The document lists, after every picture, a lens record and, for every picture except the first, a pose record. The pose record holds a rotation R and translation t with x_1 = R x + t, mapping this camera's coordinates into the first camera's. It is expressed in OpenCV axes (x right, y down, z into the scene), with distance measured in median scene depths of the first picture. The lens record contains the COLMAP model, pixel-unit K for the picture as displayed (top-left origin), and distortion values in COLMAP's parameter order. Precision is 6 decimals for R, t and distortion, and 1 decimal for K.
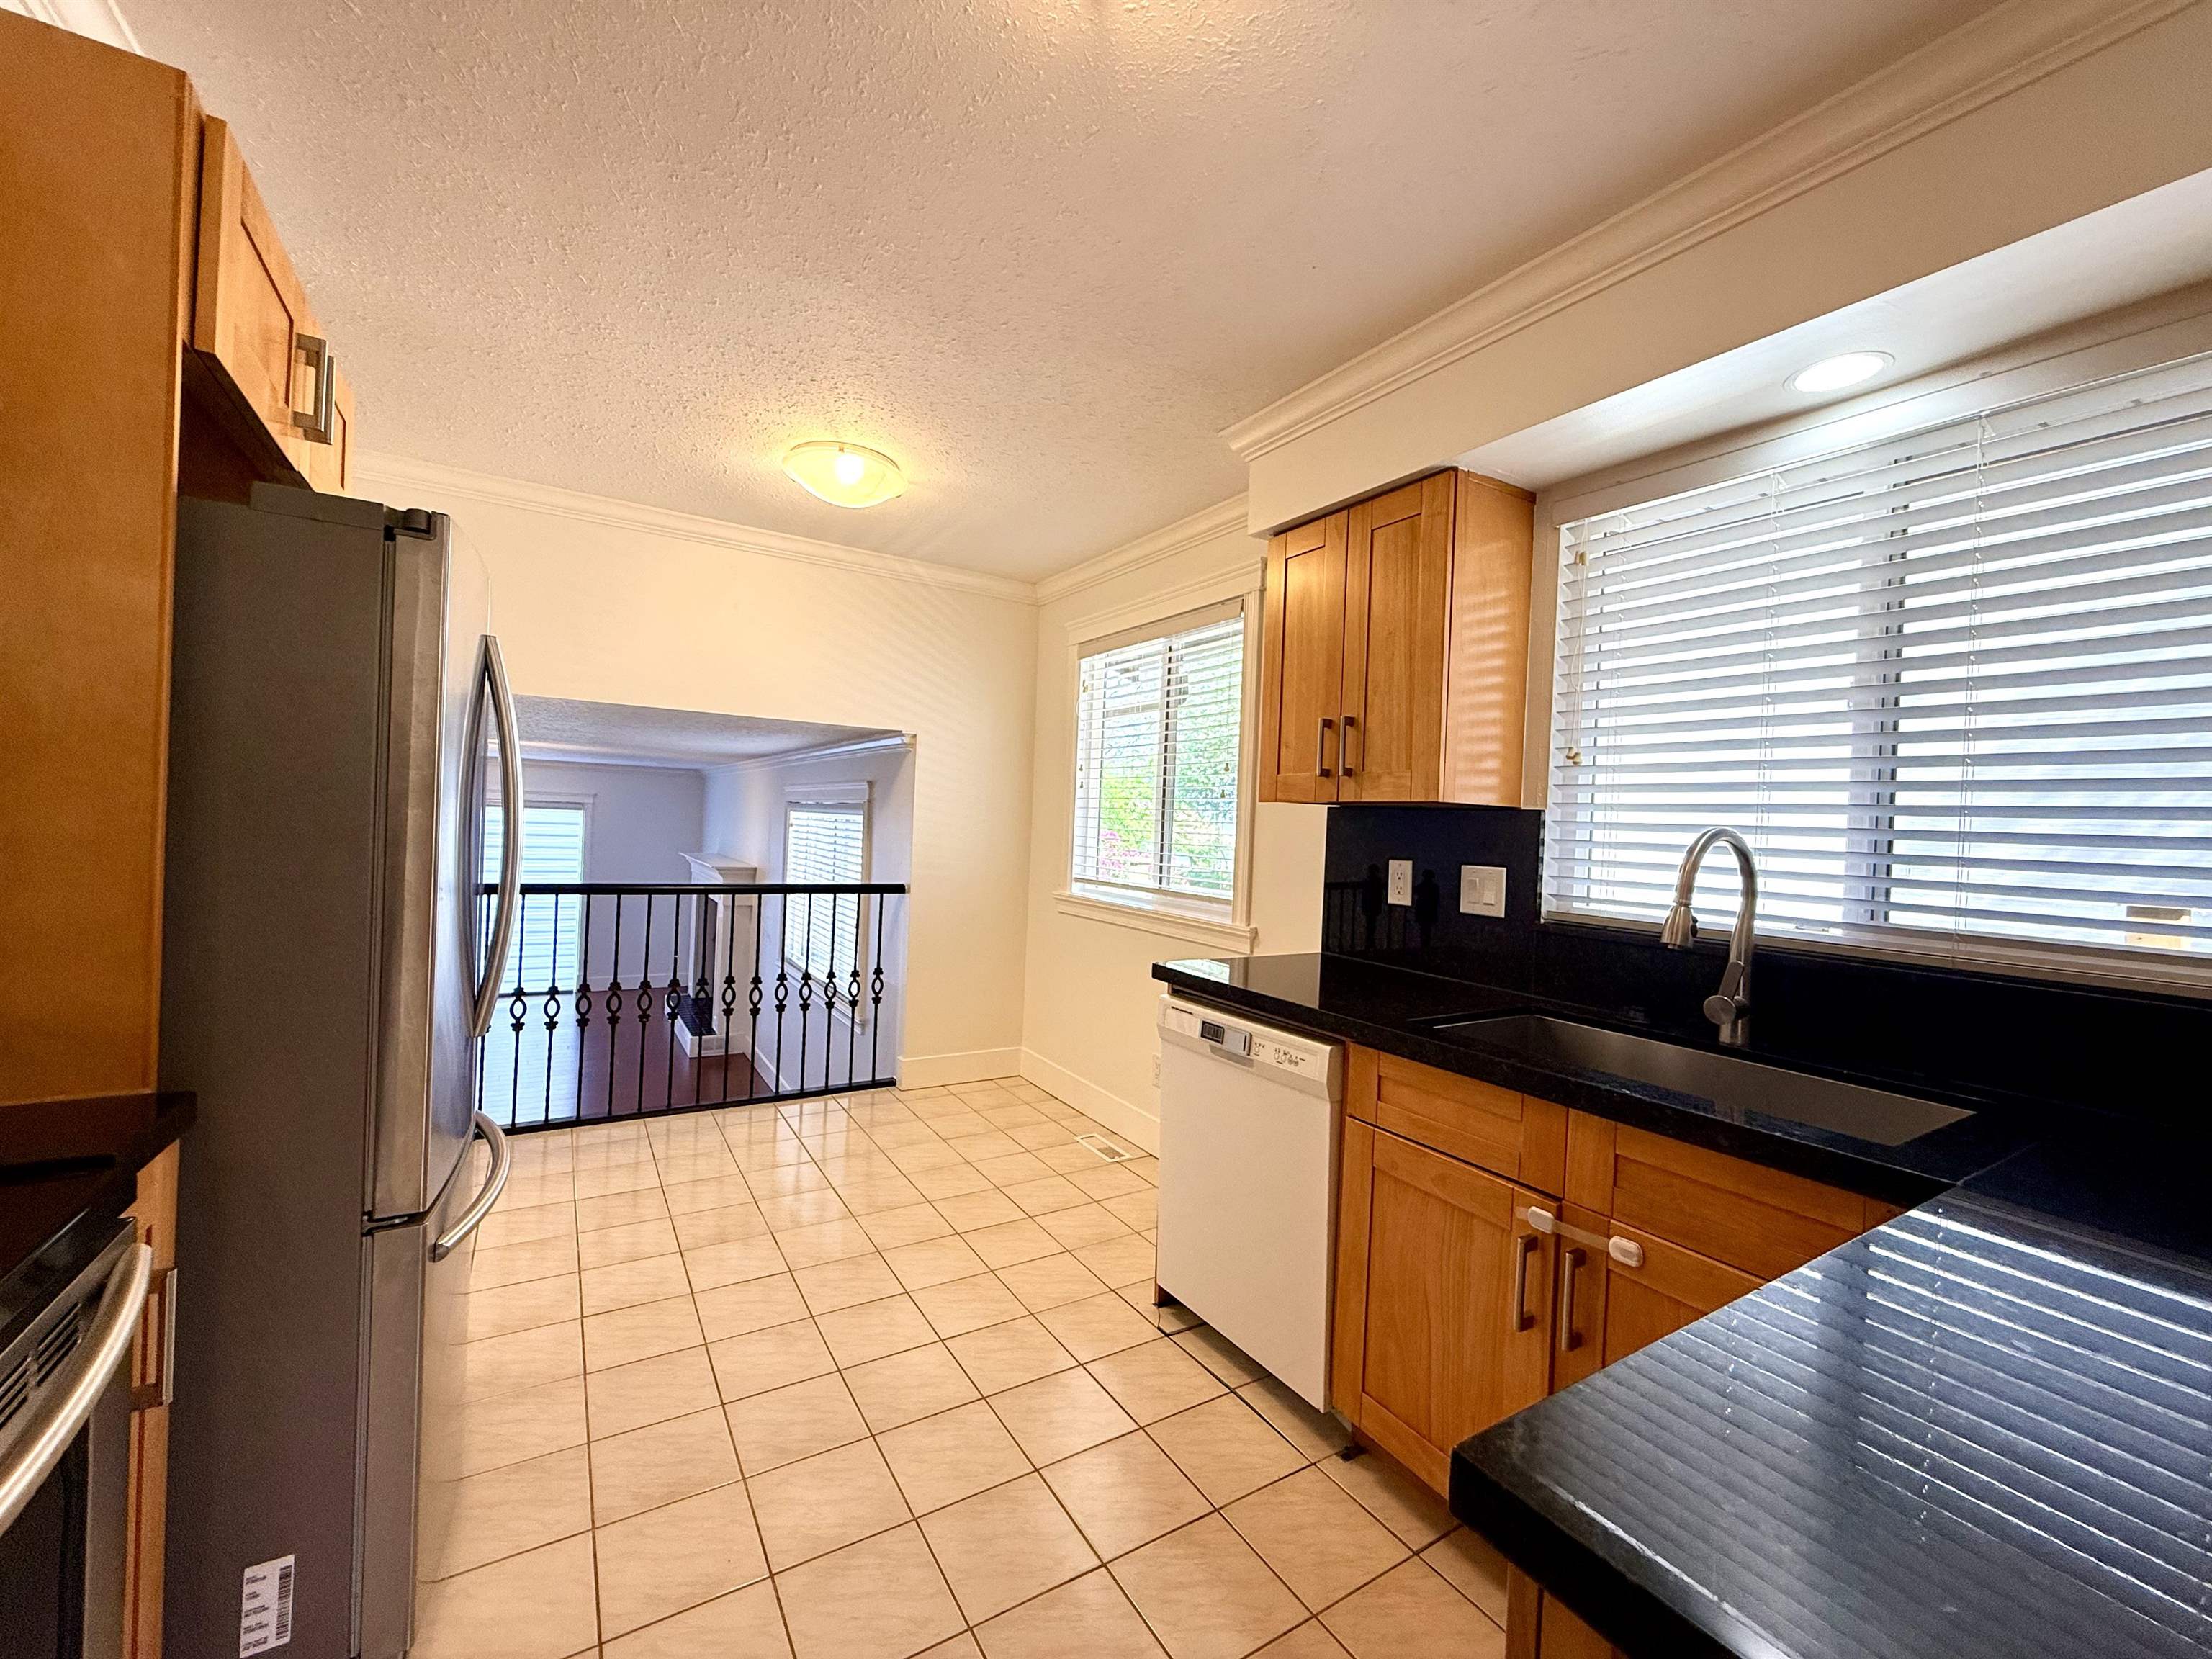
lens RADIAL K [[885.9, 0, 1072.8], [0, 885.9, 817.4], [0, 0, 1]] dist [-0.000523, 0.000213]
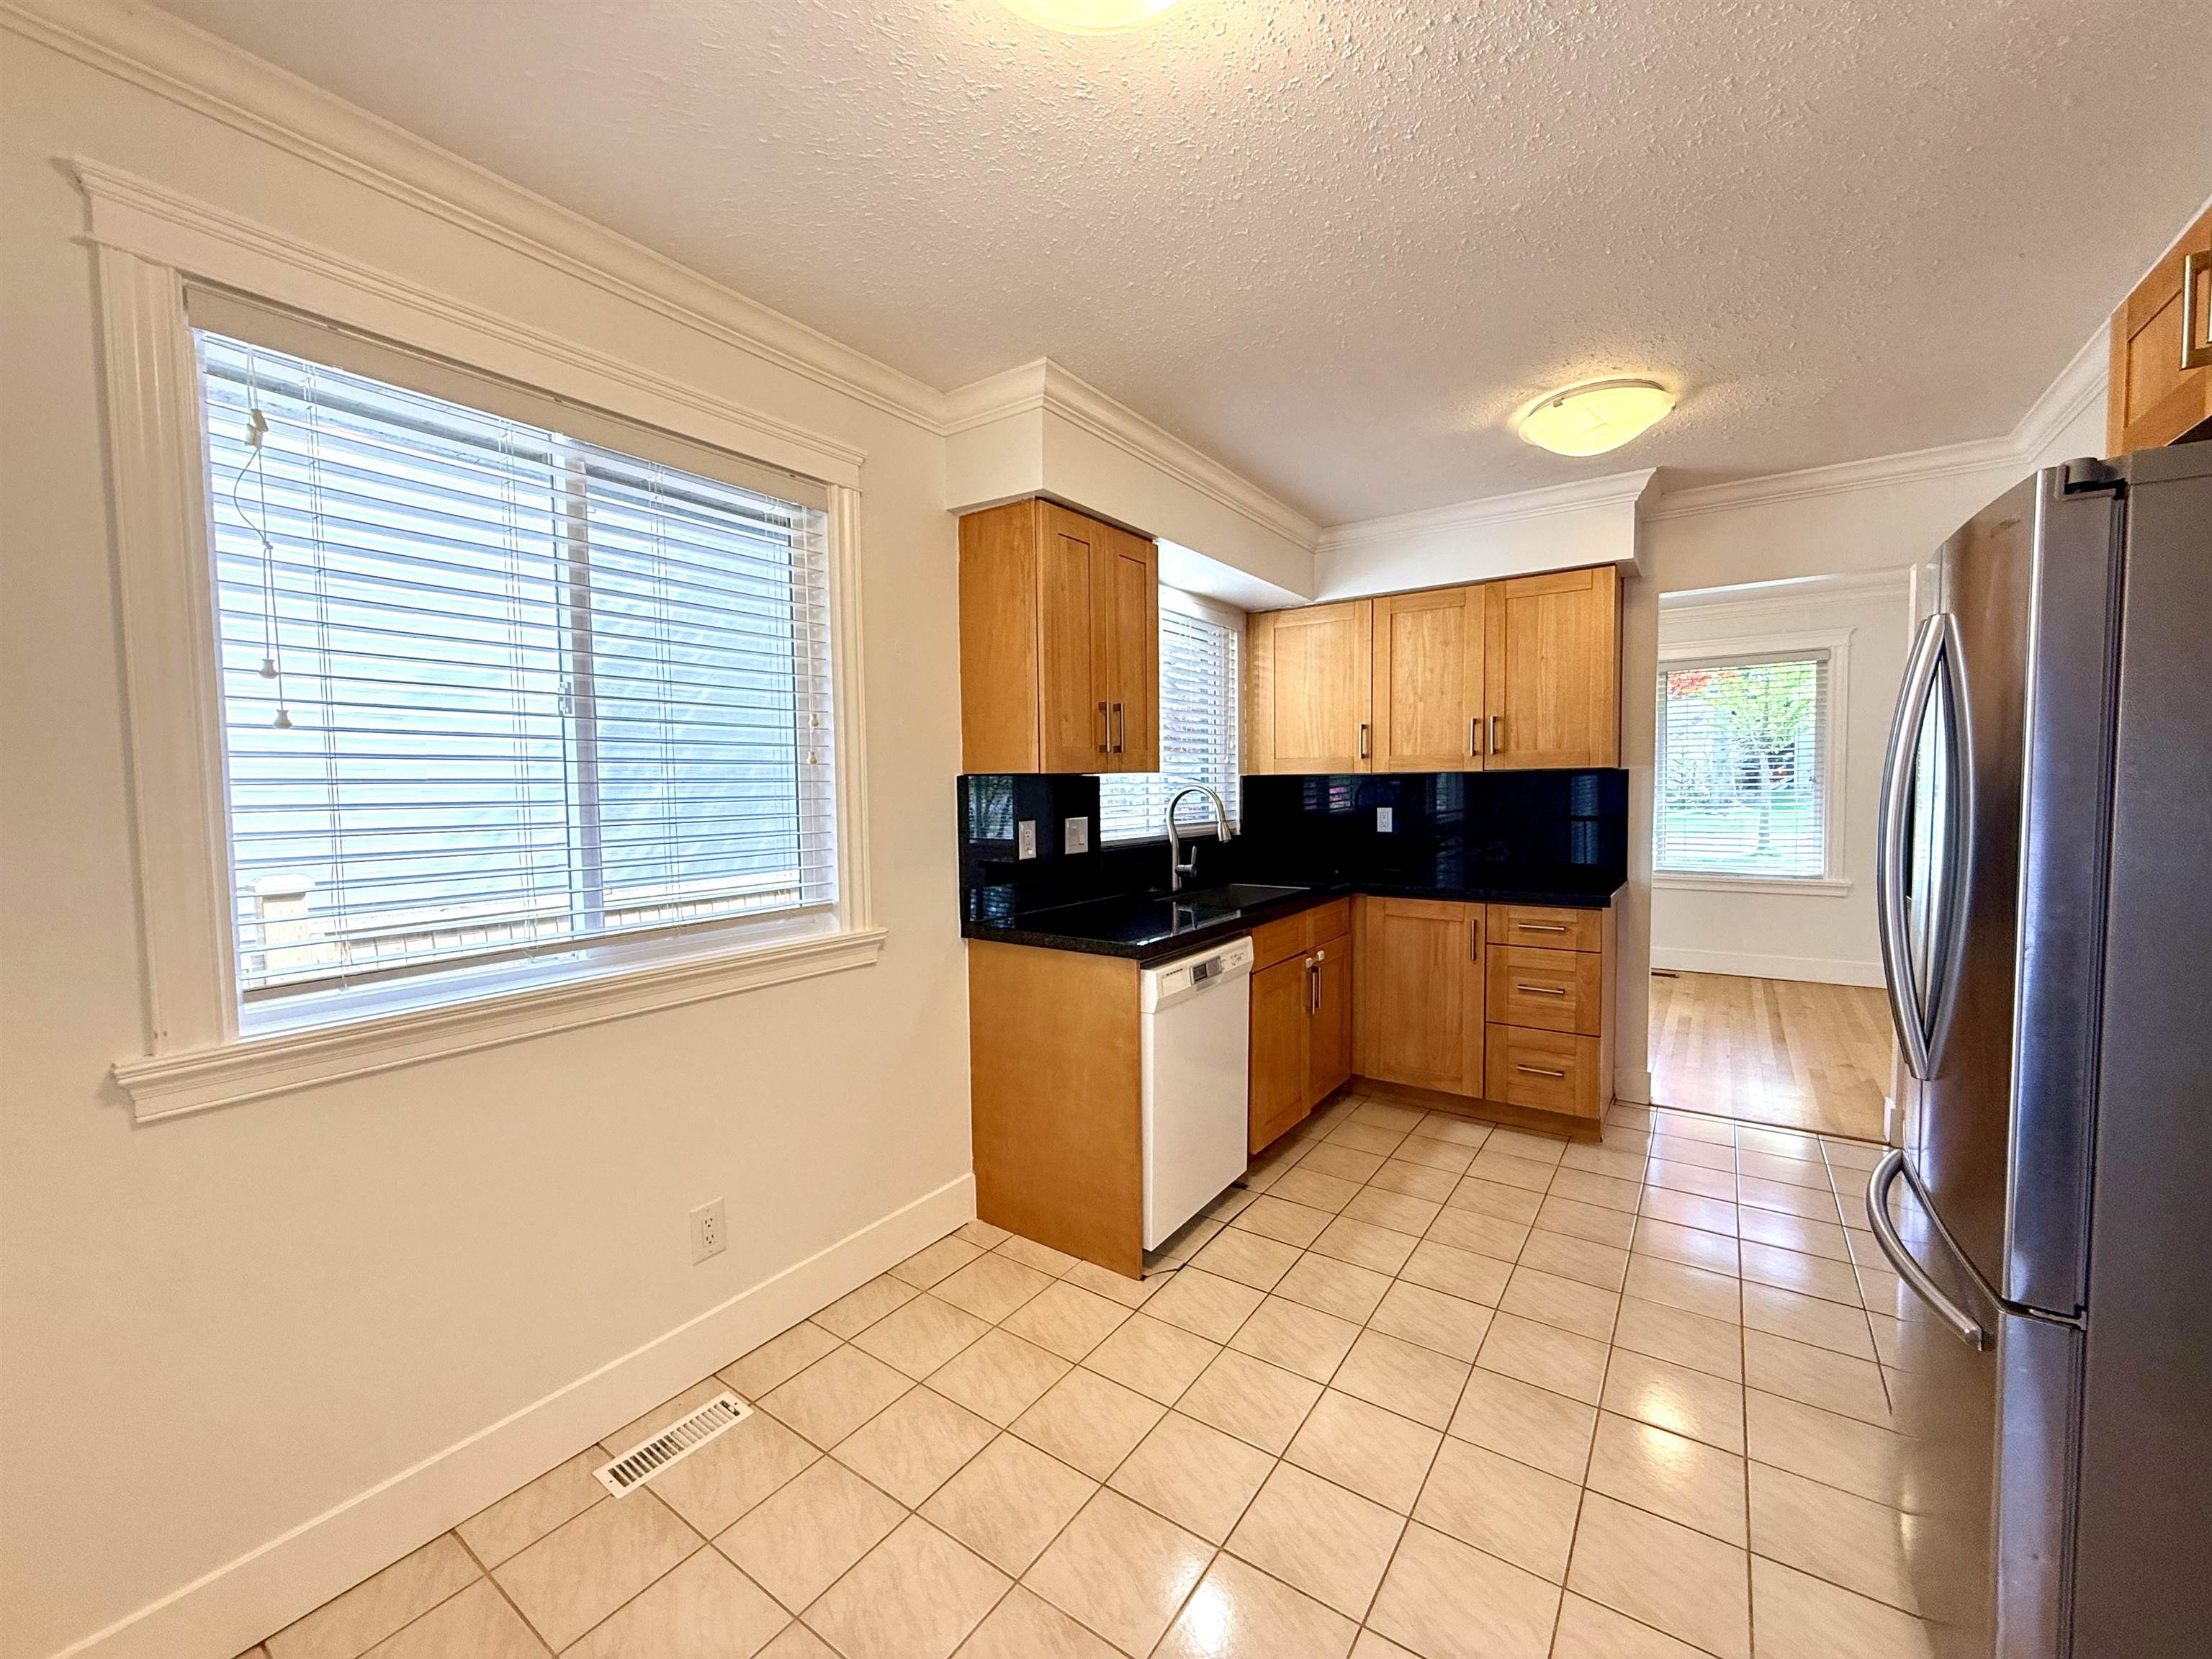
lens RADIAL K [[885.9, 0, 1122.8], [0, 885.9, 824.9], [0, 0, 1]] dist [-0.000523, 0.000213]
pose [[-0.431654, -0.076760, 0.898767, -0.850807], [-0.007208, 0.996634, 0.081656, -0.049162], [-0.902010, 0.028769, -0.430755, 1.614033]]
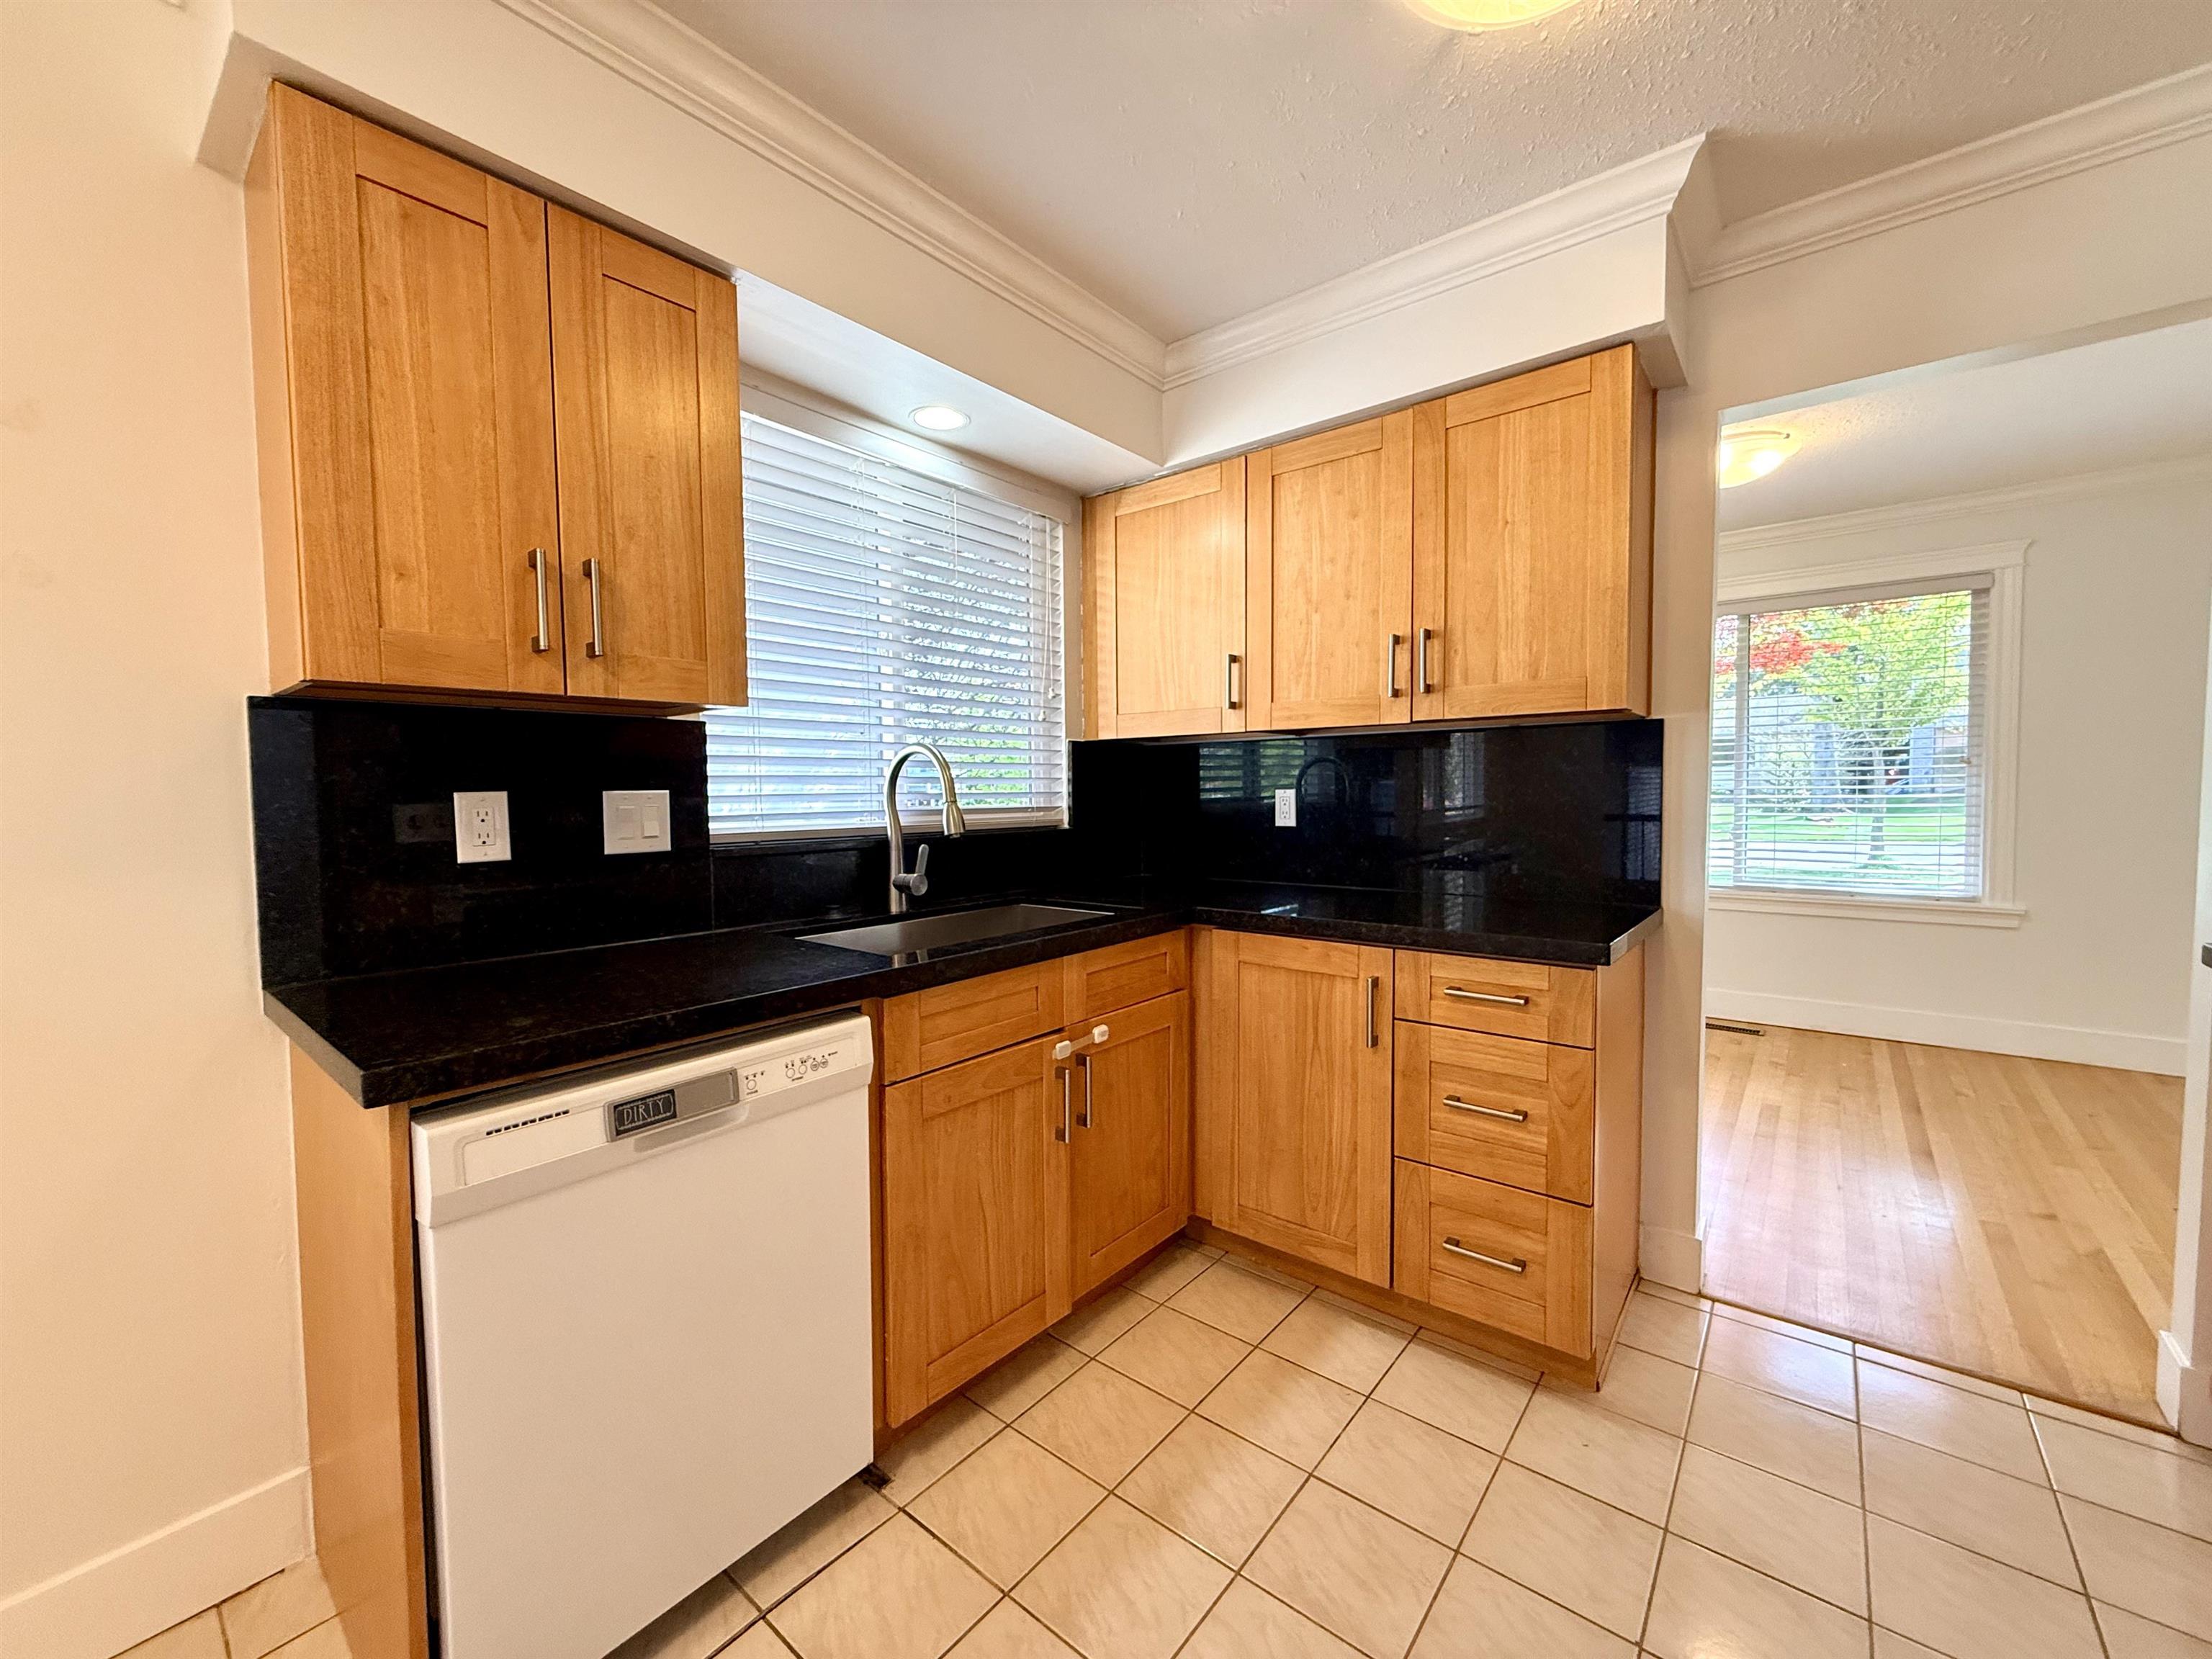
lens RADIAL K [[885.9, 0, 1124.6], [0, 885.9, 824.9], [0, 0, 1]] dist [-0.000523, 0.000213]
pose [[-0.363400, -0.075349, 0.928581, -0.446895], [-0.008059, 0.996941, 0.077742, 0.022028], [-0.931598, 0.020768, -0.362896, 0.930967]]
